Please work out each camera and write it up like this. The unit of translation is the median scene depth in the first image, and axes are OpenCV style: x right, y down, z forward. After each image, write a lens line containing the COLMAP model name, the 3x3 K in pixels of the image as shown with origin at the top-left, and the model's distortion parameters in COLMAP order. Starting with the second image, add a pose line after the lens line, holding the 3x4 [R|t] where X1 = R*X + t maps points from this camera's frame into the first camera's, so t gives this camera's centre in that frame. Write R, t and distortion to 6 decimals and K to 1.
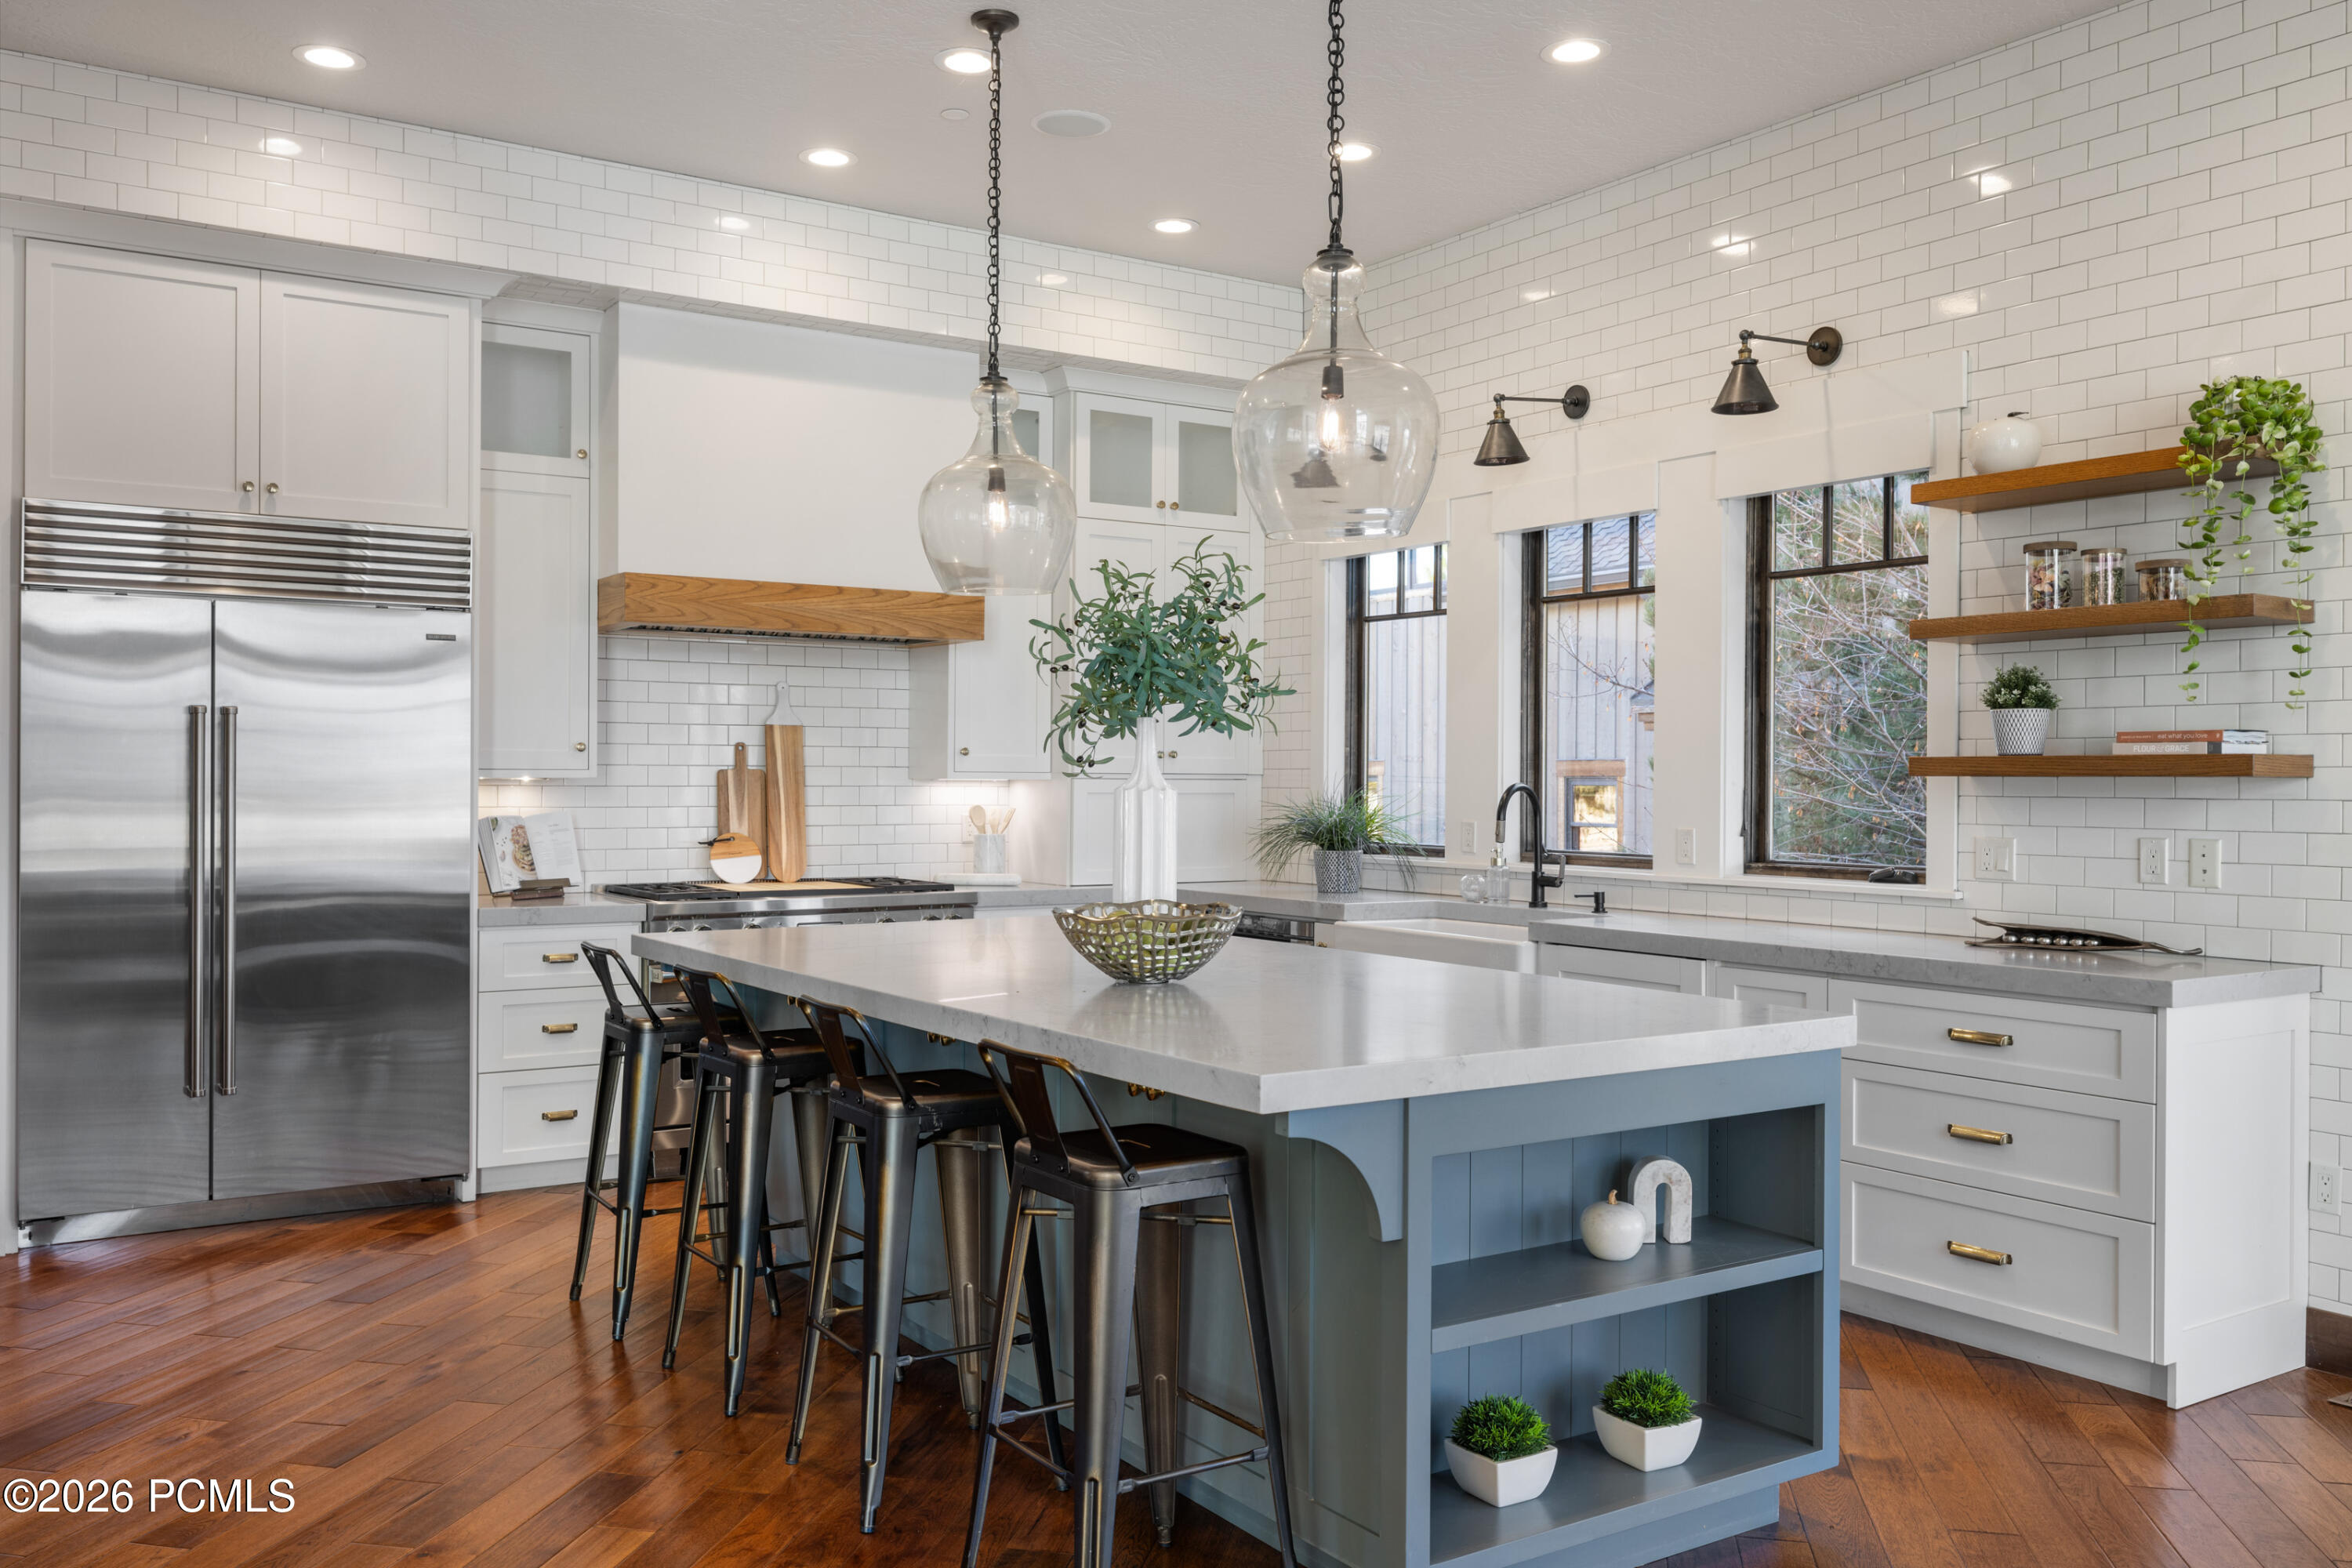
lens RADIAL K [[1886.3, 0, 1176.0], [0, 1886.3, 784.0], [0, 0, 1]] dist [0.005152, -0.003536]
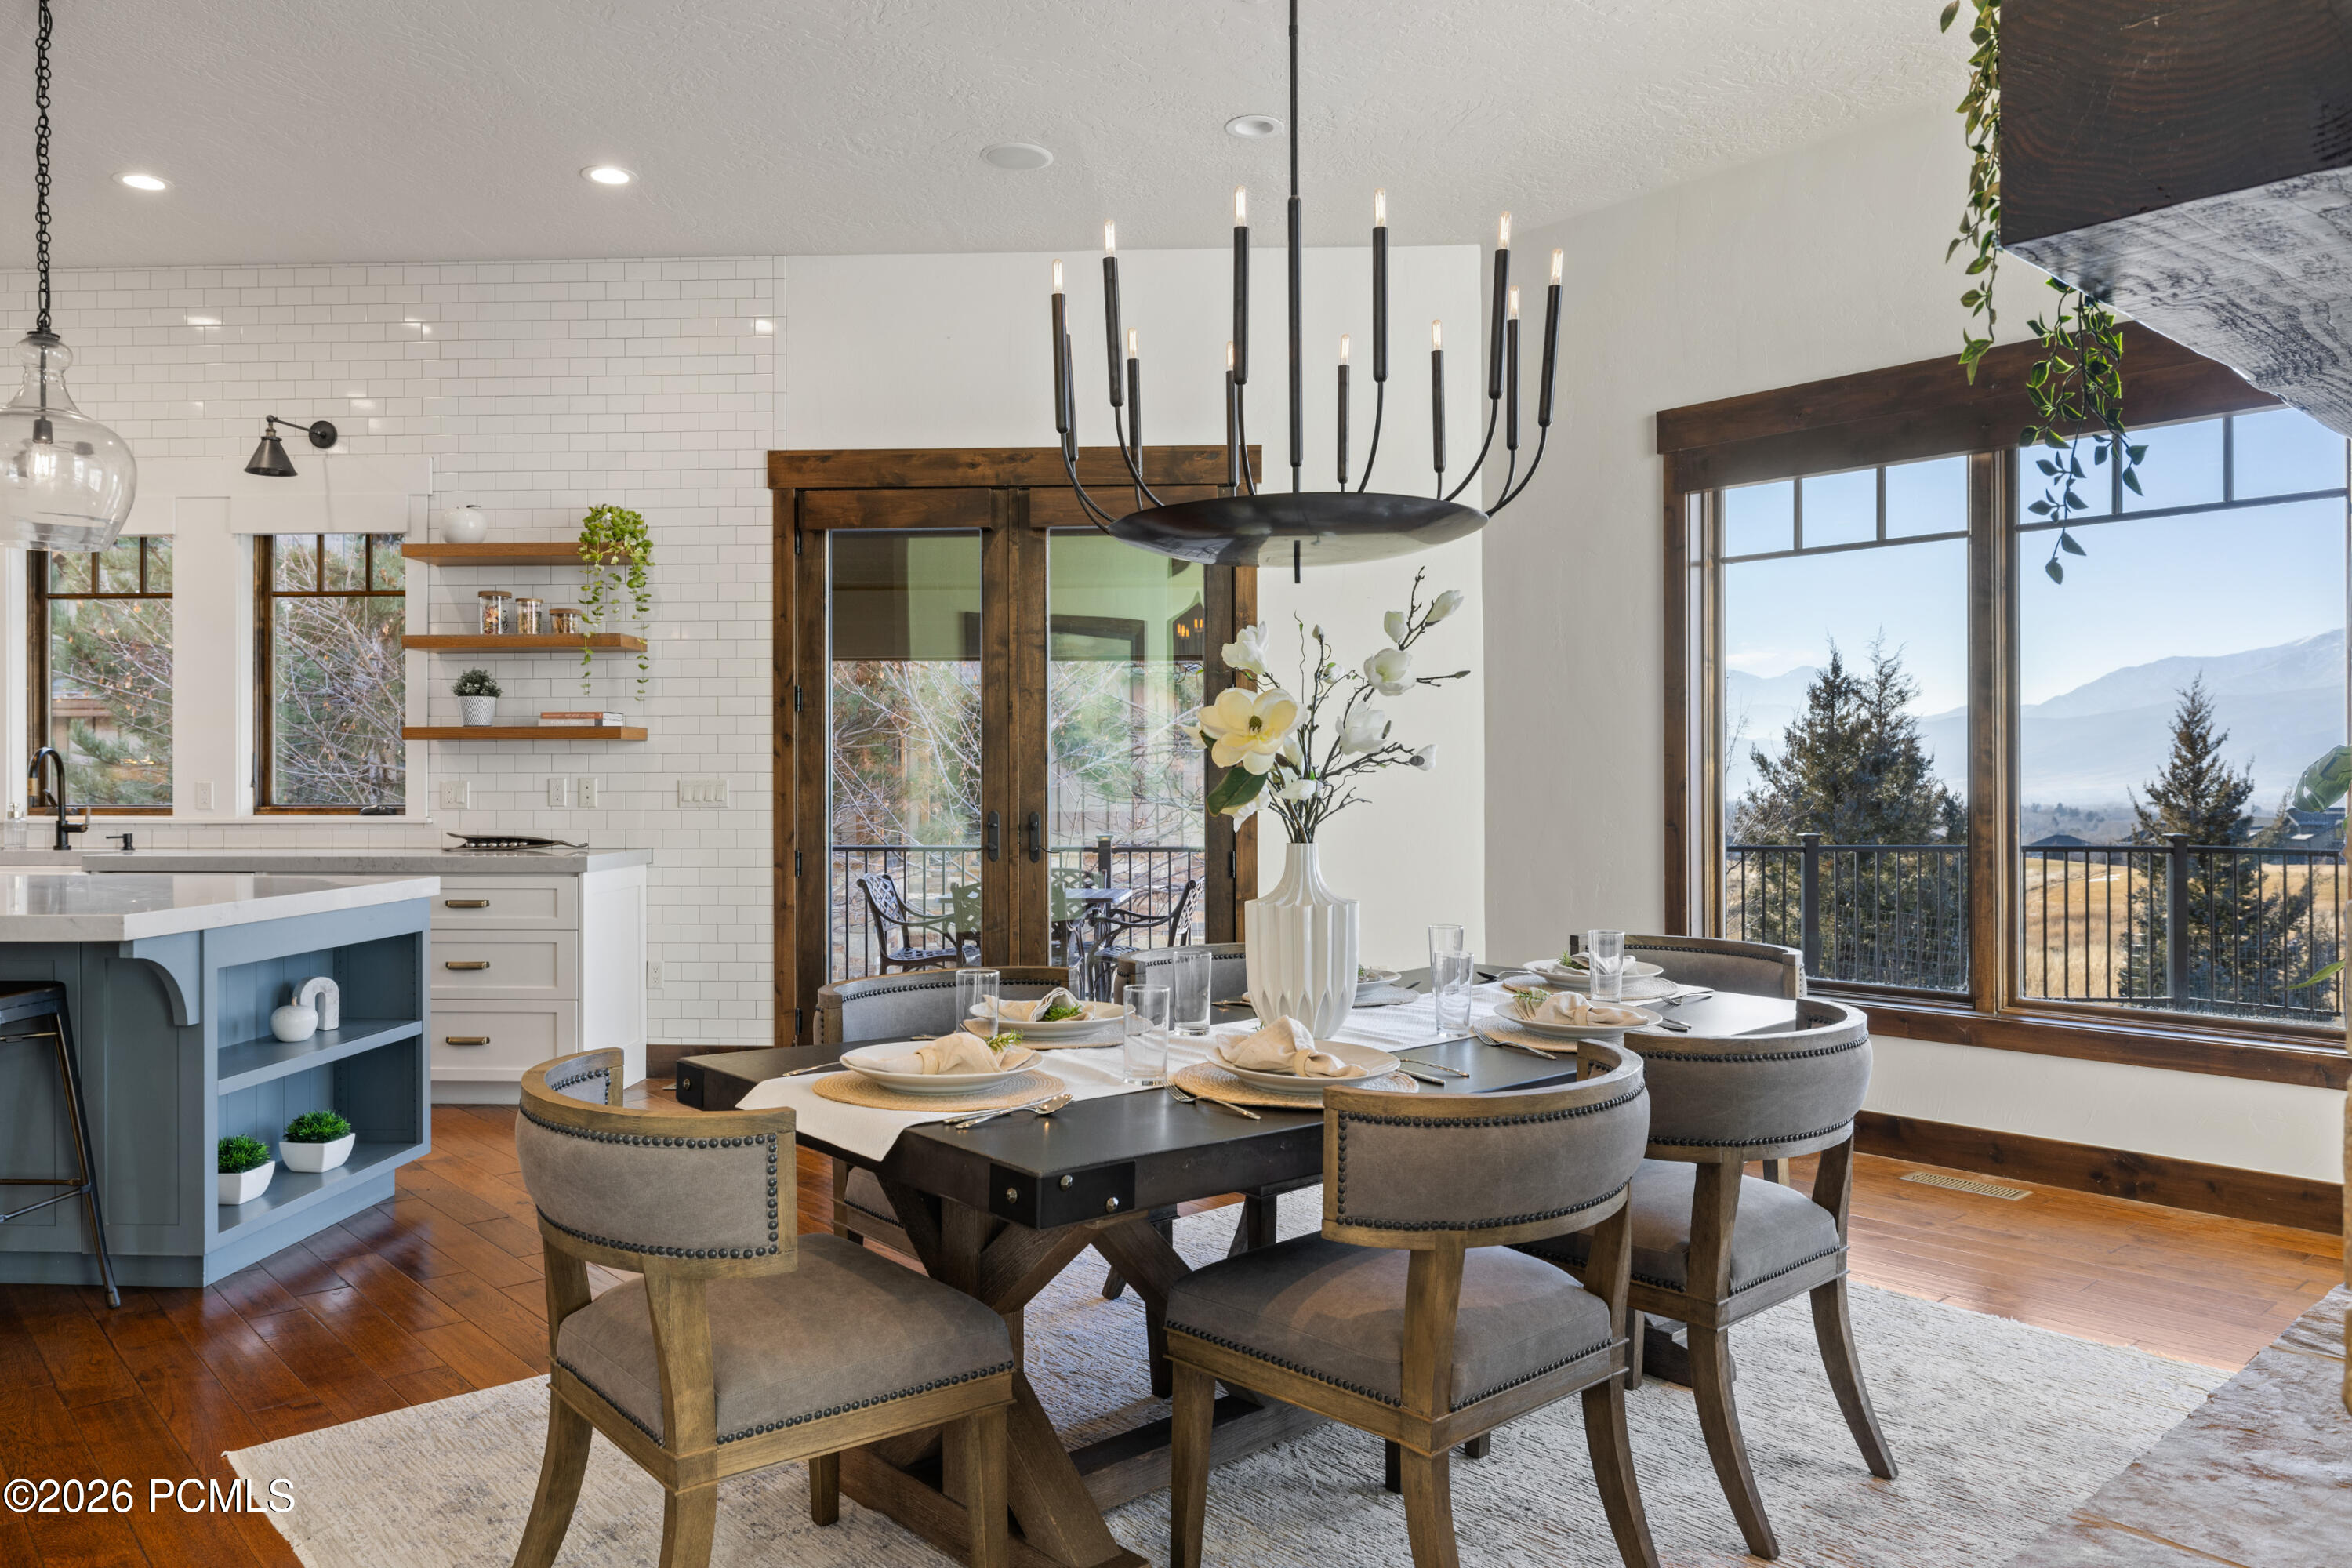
lens RADIAL K [[1658.1, 0, 1176.0], [0, 1658.1, 784.0], [0, 0, 1]] dist [-0.059299, 0.000653]
pose [[0.594616, -0.004844, 0.803995, -0.327734], [0.002720, 0.999988, 0.004013, 0.031332], [-0.804005, -0.000200, 0.594622, -0.294098]]
